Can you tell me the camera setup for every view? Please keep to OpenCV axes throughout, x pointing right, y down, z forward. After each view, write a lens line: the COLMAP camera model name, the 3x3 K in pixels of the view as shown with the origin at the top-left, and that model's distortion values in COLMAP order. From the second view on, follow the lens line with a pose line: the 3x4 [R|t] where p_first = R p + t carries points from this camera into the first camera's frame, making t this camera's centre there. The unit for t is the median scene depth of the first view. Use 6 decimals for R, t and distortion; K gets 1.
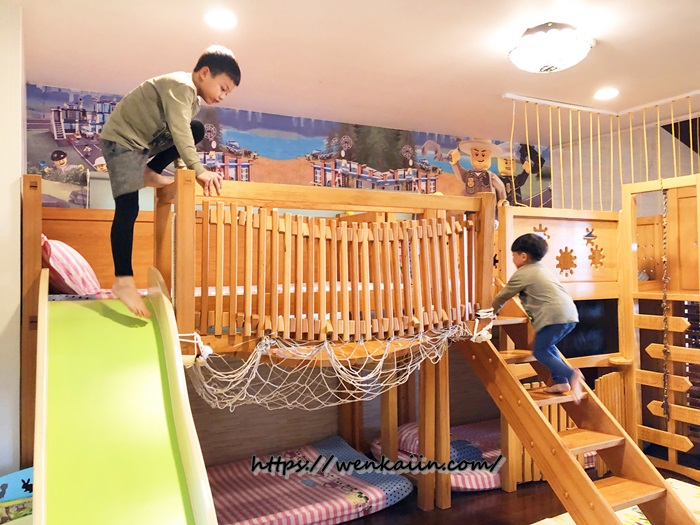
lens RADIAL K [[573.8, 0, 349.7], [0, 573.8, 262.2], [0, 0, 1]] dist [-0.002420, -0.000923]
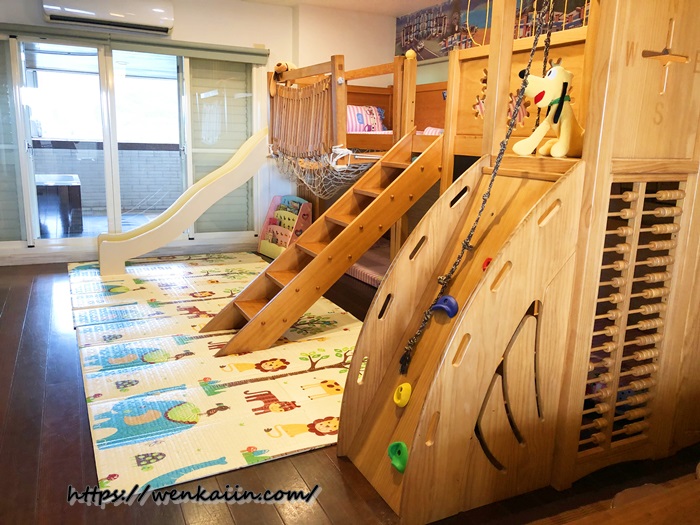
lens RADIAL K [[573.8, 0, 349.6], [0, 573.8, 262.3], [0, 0, 1]] dist [-0.002420, -0.000923]
pose [[-0.018852, 0.257007, -0.966226, 1.344244], [0.054489, 0.965225, 0.255677, -0.026307], [0.998336, -0.047829, -0.032201, 0.802031]]
